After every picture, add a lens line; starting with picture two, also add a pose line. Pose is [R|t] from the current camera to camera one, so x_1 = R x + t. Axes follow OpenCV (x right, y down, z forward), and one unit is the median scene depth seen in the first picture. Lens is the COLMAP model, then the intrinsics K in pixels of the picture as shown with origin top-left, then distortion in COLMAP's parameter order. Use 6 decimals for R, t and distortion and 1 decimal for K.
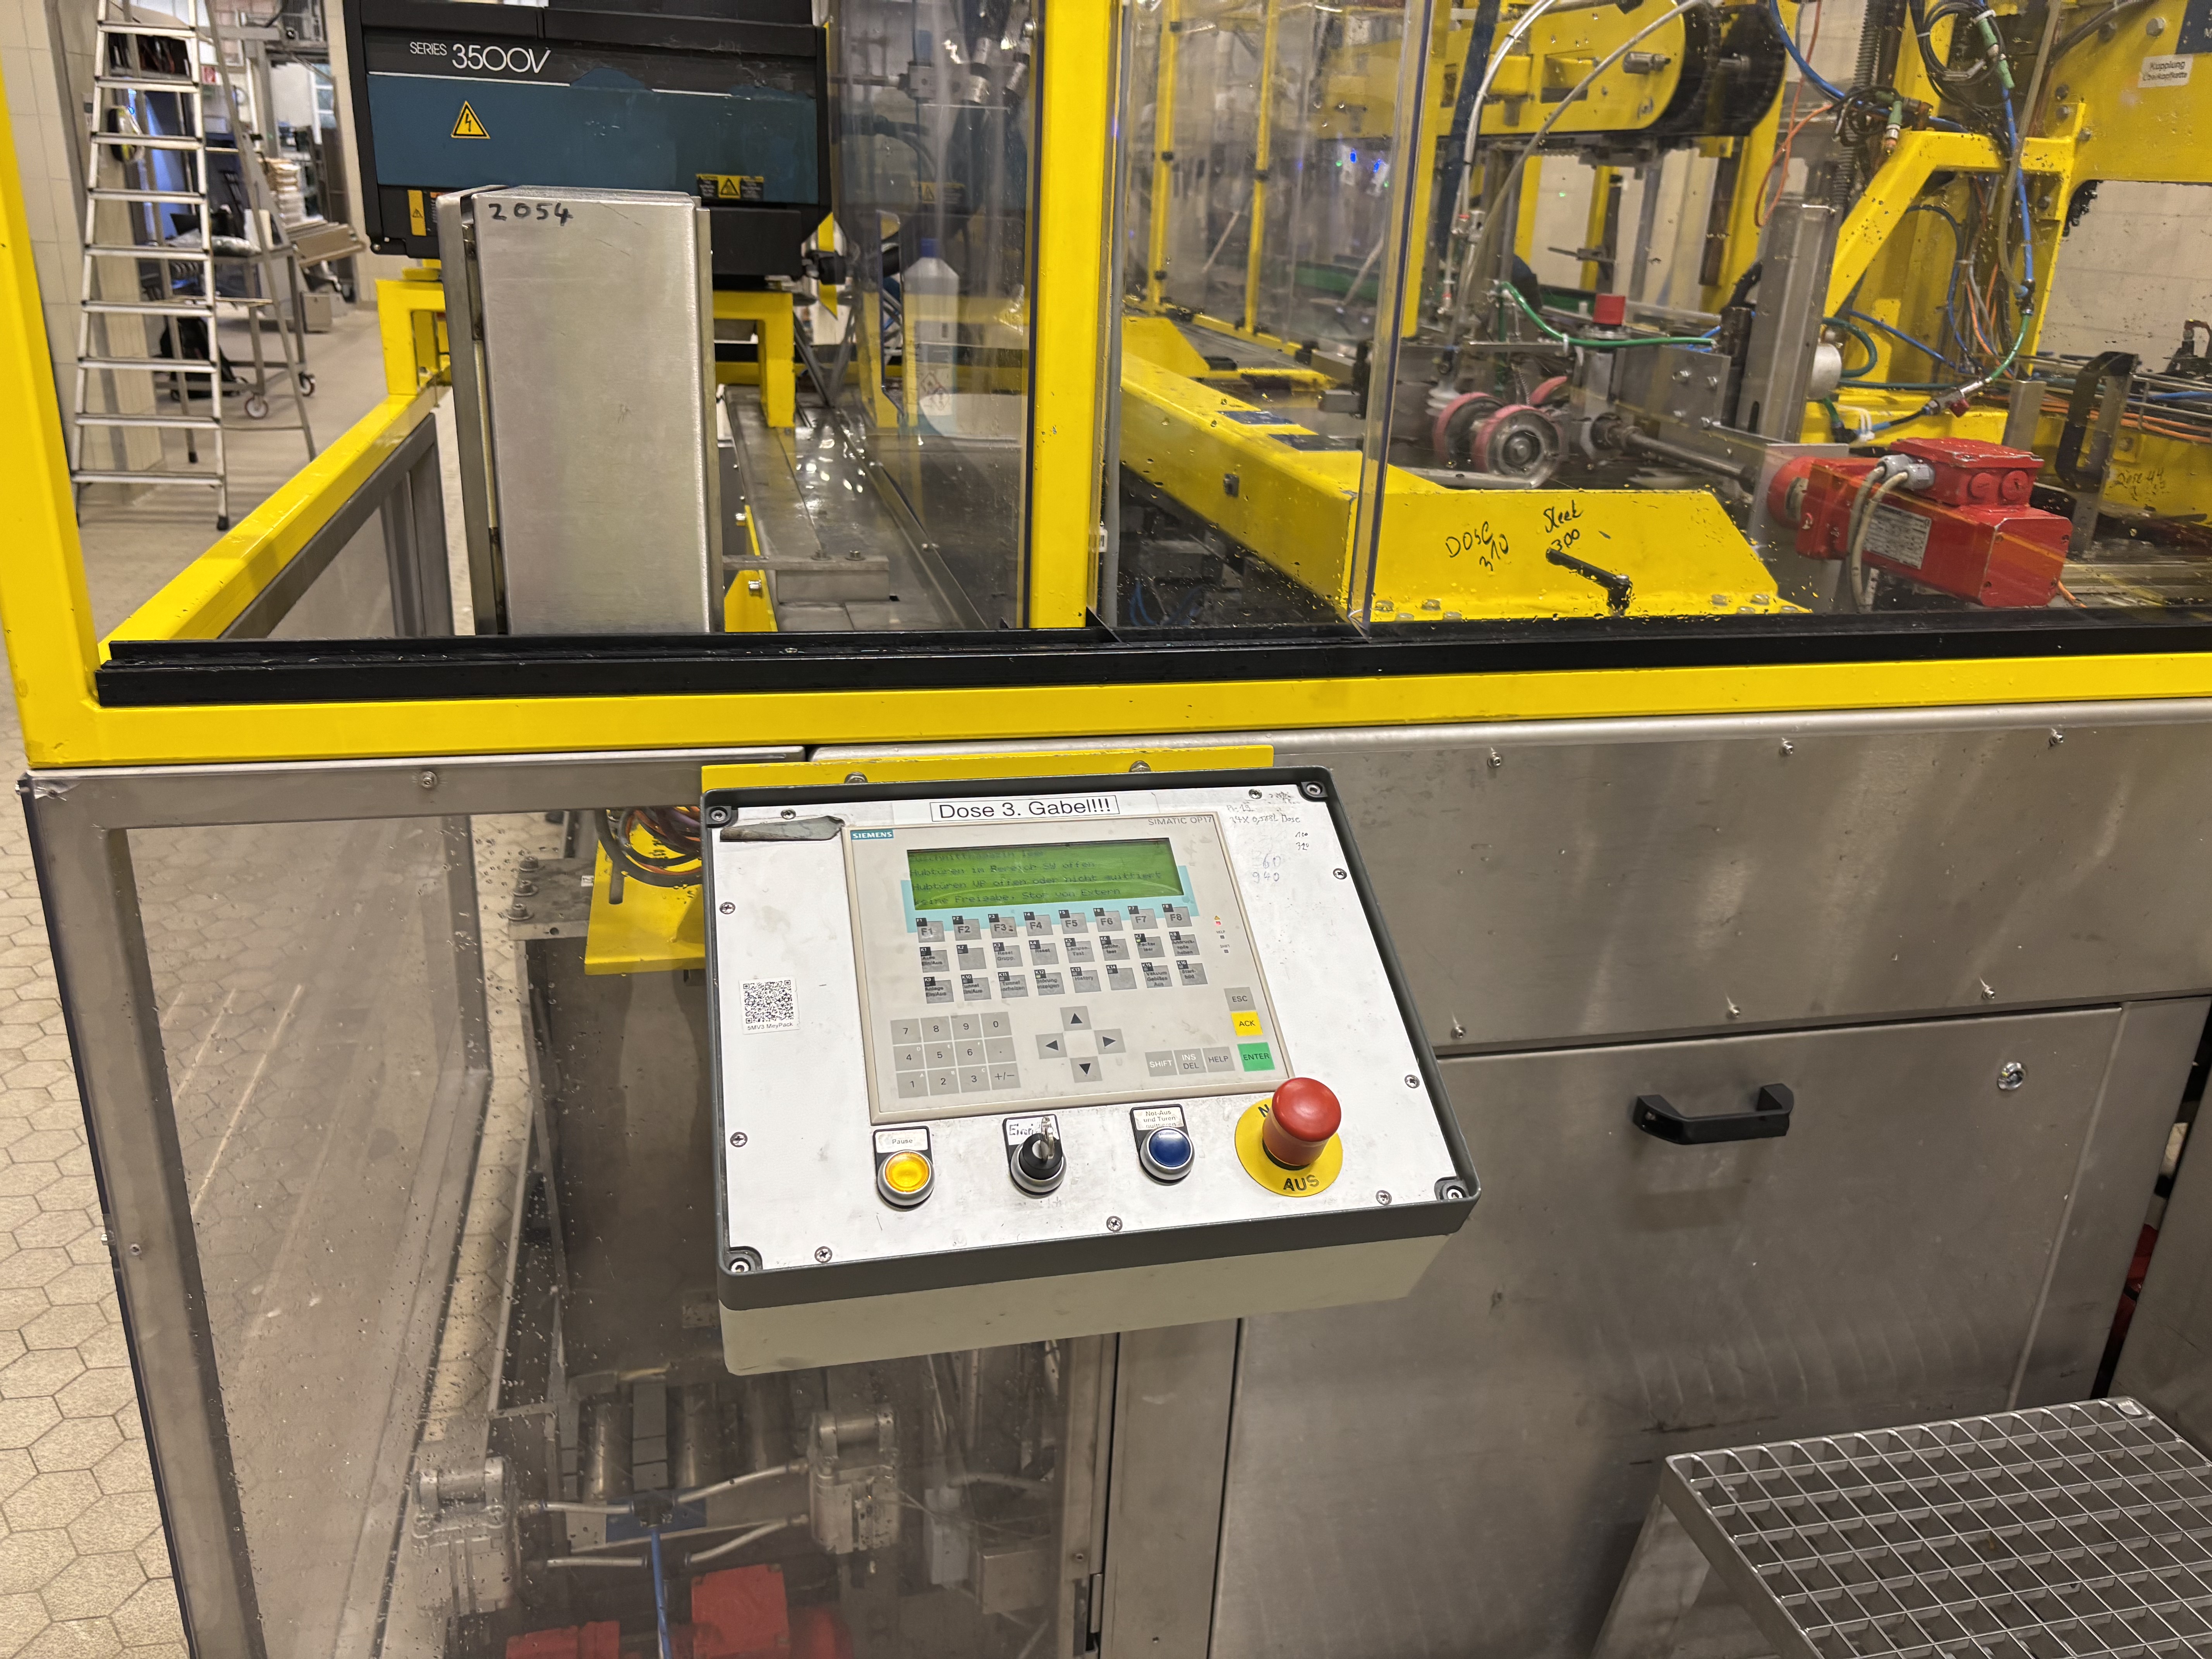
lens RADIAL K [[1700.1, 0, 1106.0], [0, 1700.1, 829.5], [0, 0, 1]] dist [-0.003413, -0.001150]
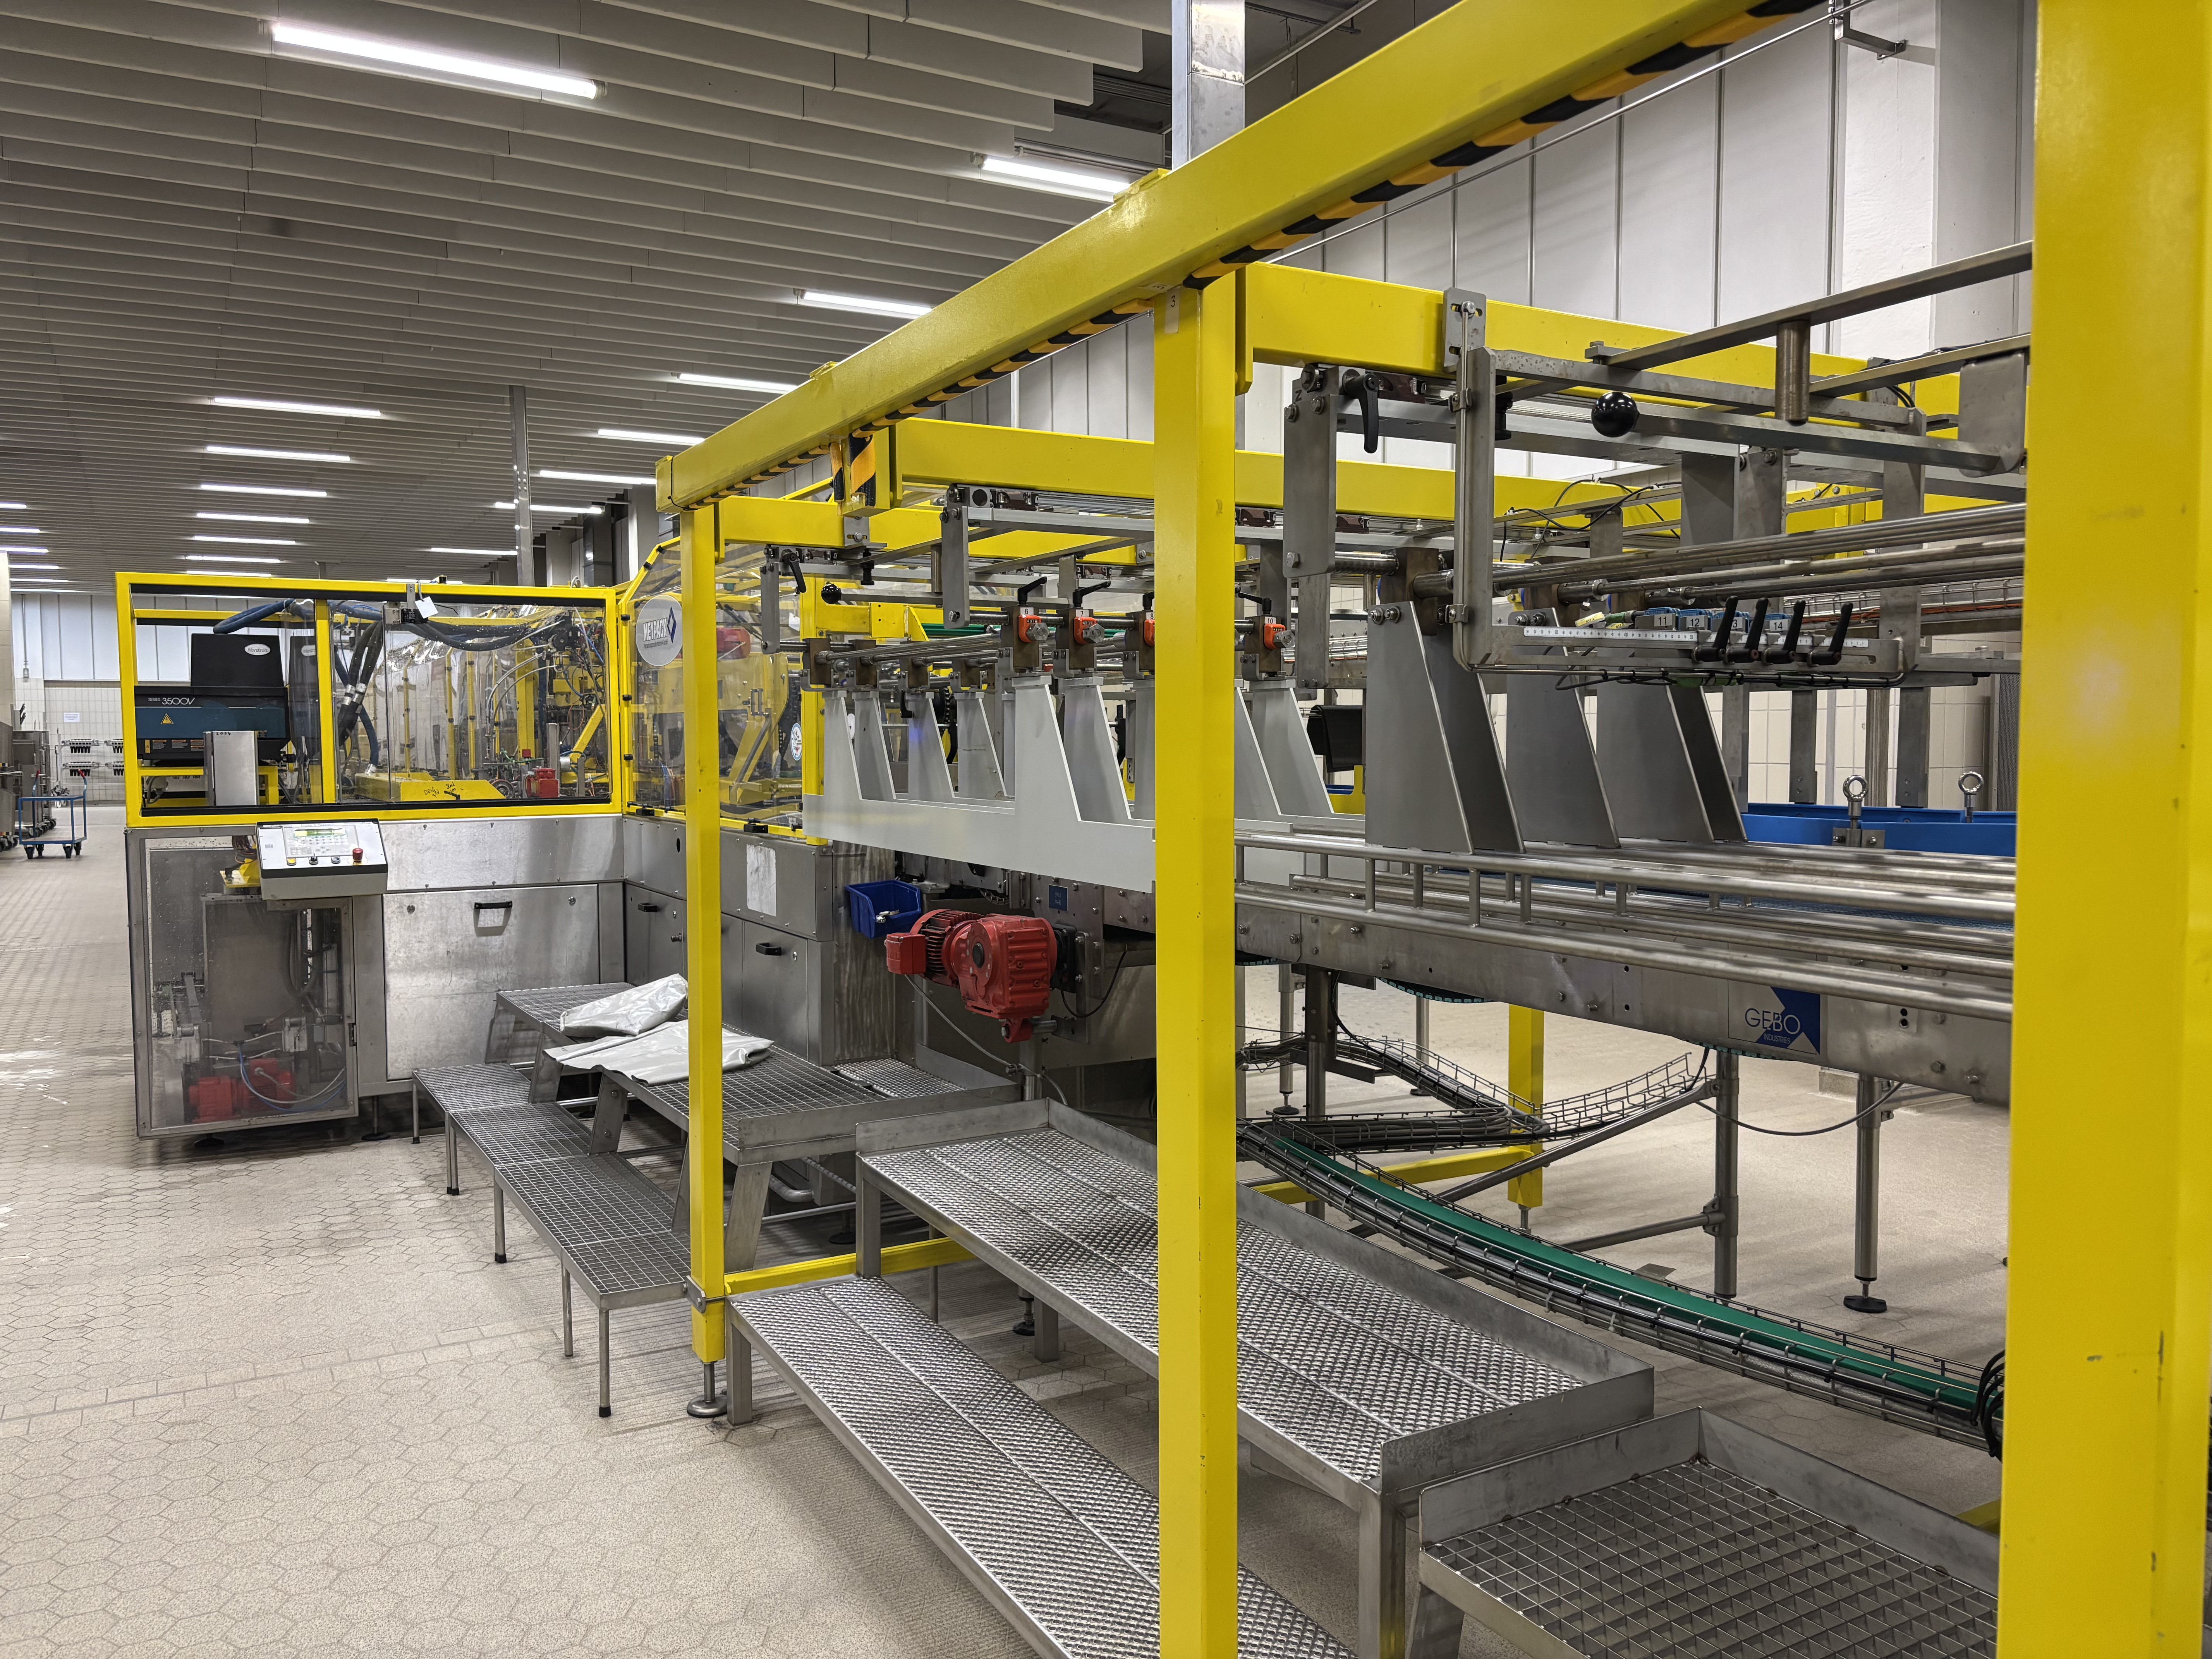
lens RADIAL K [[1654.1, 0, 1106.0], [0, 1654.1, 829.5], [0, 0, 1]] dist [-0.002057, -0.000752]
pose [[0.958509, -0.068066, 0.276815, 0.454736], [0.146388, 0.950783, -0.273098, 0.905198], [-0.244602, 0.302289, 0.921298, -2.278058]]
